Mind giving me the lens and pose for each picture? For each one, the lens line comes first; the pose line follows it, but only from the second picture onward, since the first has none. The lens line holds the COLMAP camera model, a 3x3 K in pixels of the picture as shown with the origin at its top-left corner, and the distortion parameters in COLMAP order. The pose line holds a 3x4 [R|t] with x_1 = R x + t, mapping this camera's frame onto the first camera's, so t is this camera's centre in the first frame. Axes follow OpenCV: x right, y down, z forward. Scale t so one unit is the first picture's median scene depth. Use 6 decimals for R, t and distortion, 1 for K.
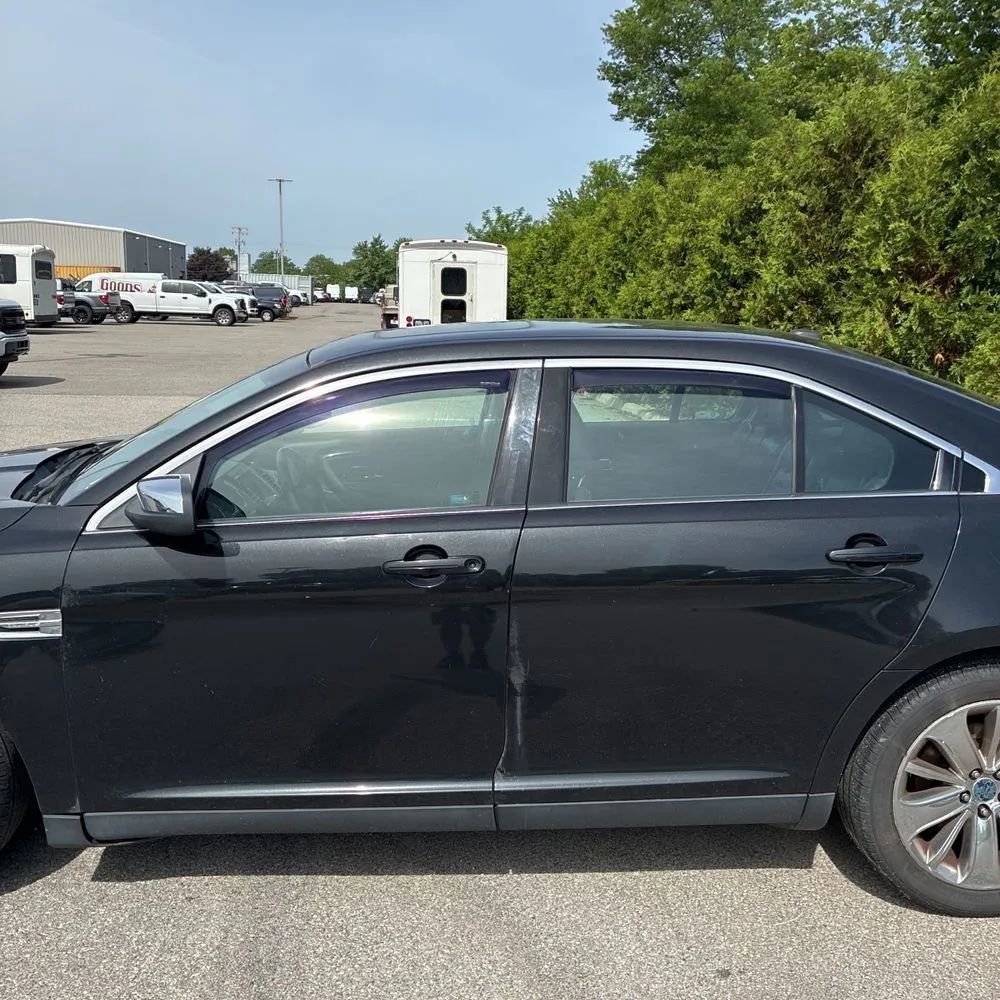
lens RADIAL K [[1048.2, 0, 525.5], [0, 1048.2, 475.6], [0, 0, 1]] dist [-0.001517, 0.009905]
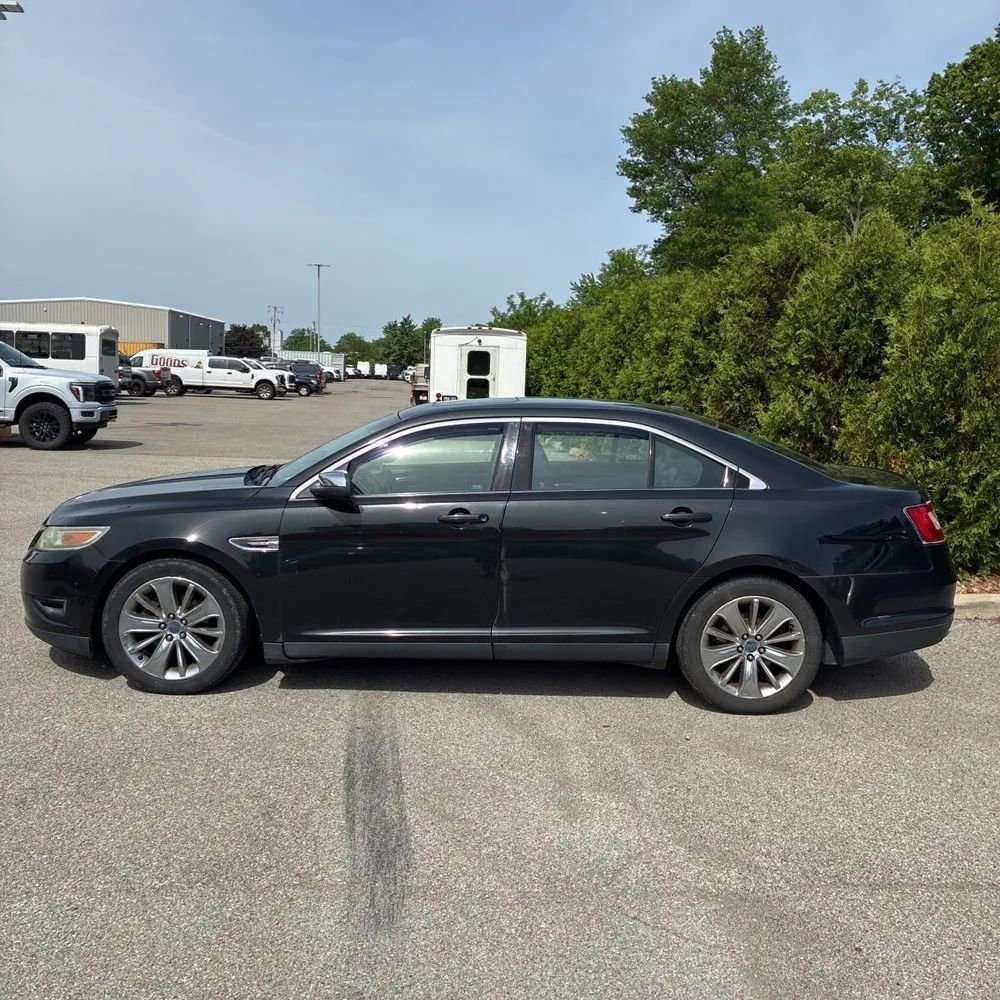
lens RADIAL K [[1048.2, 0, 525.5], [0, 1048.2, 475.6], [0, 0, 1]] dist [-0.001517, 0.009905]
pose [[0.999664, 0.013430, -0.022164, 0.008897], [-0.015008, 0.997247, -0.072613, 0.017653], [0.021127, 0.072921, 0.997114, -0.119155]]
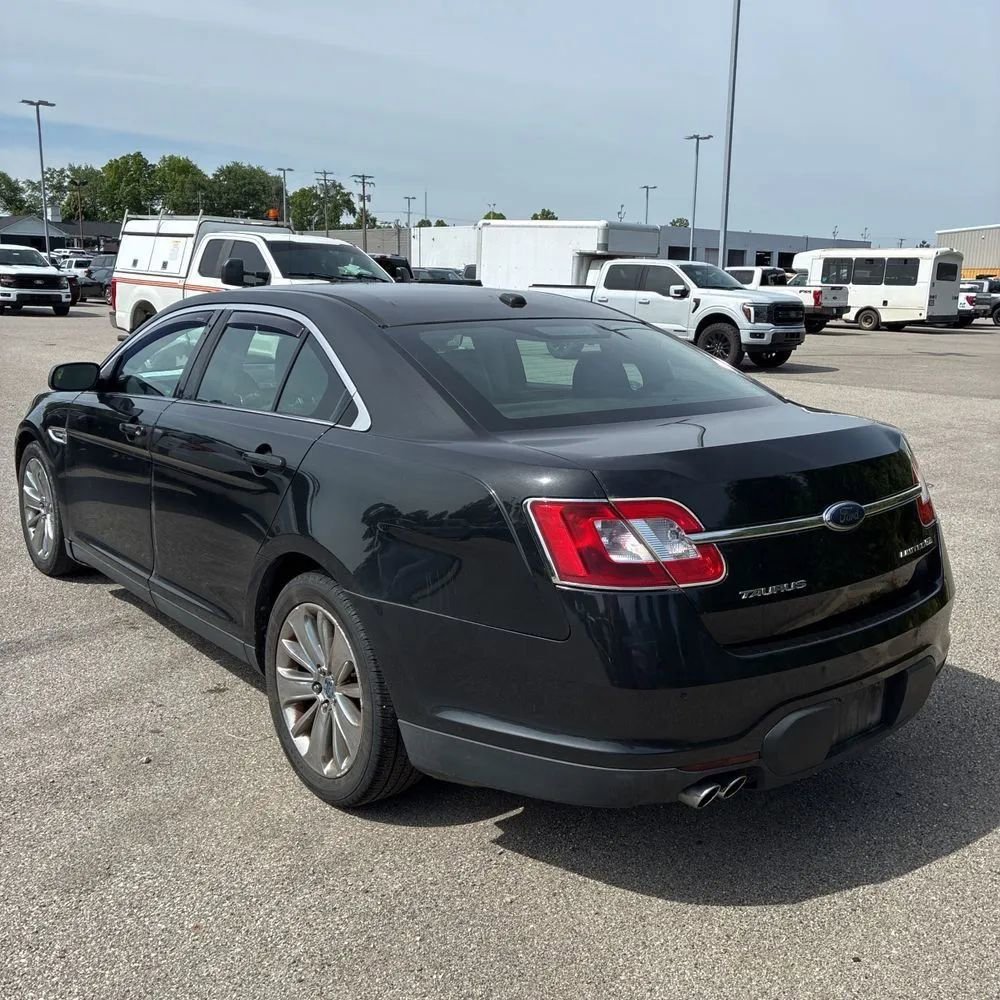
lens RADIAL K [[1018.7, 0, 505.5], [0, 1018.7, 520.9], [0, 0, 1]] dist [0.025801, -0.003357]
pose [[0.591185, 0.175593, -0.787190, 0.180305], [-0.143698, 0.983329, 0.111426, -0.003978], [0.793632, 0.047244, 0.606561, 0.061050]]
